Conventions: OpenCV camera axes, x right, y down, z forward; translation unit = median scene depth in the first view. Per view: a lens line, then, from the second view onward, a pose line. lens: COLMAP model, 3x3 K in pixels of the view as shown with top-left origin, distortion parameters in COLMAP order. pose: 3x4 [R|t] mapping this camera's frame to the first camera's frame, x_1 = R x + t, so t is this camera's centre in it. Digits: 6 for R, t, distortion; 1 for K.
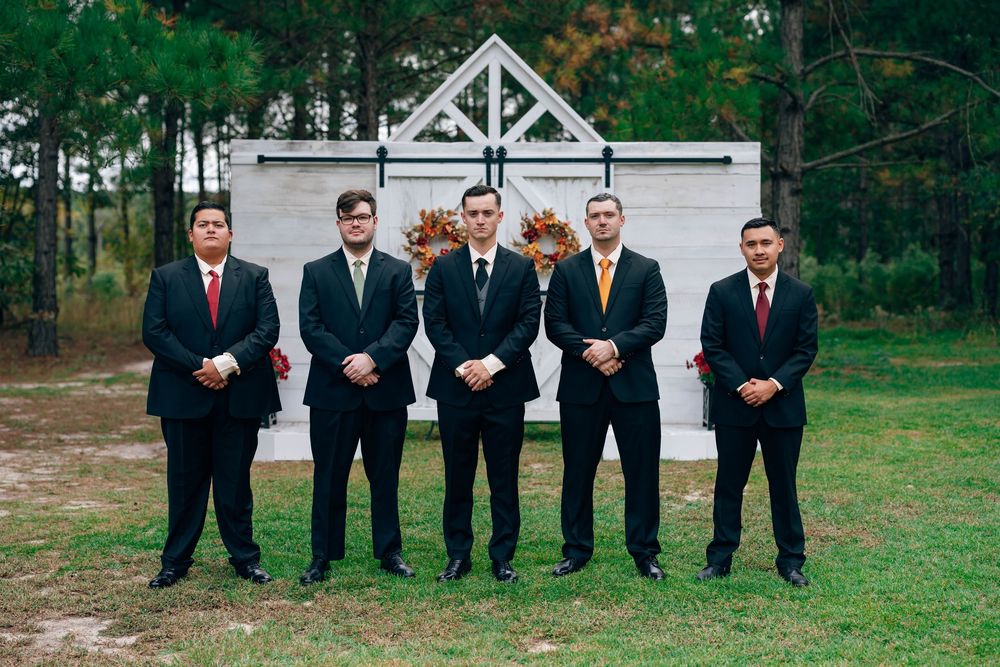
lens RADIAL K [[1454.1, 0, 500.0], [0, 1454.1, 333.5], [0, 0, 1]] dist [0.017396, 0.187252]
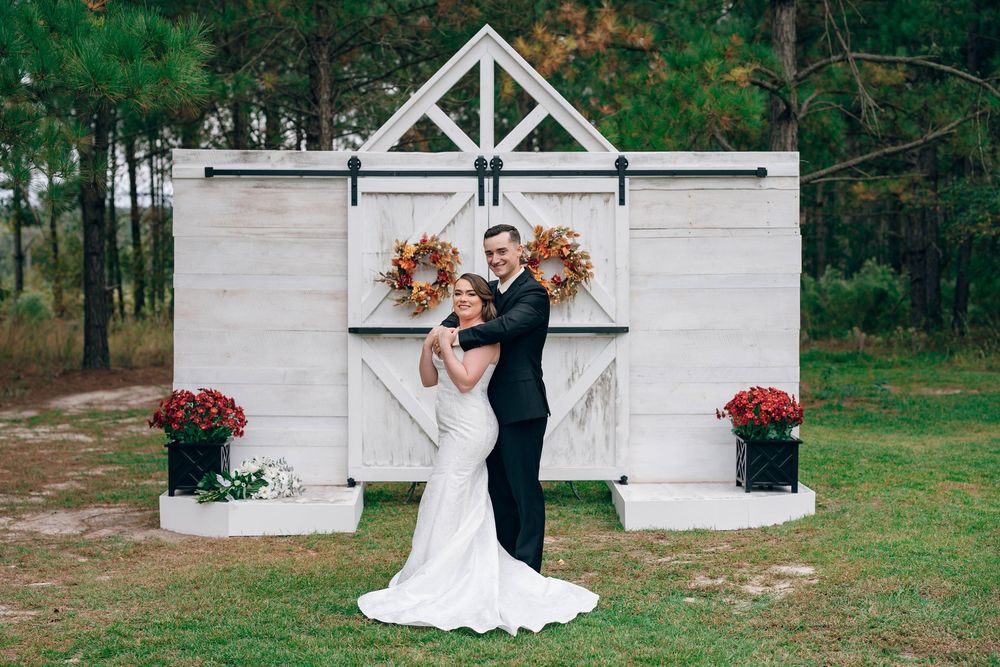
lens RADIAL K [[1433.4, 0, 500.0], [0, 1433.4, 333.5], [0, 0, 1]] dist [0.018496, 0.032817]
pose [[0.998837, -0.007275, 0.047660, -0.023562], [0.007684, 0.999935, -0.008399, -0.012015], [-0.047595, 0.008755, 0.998828, 0.107034]]
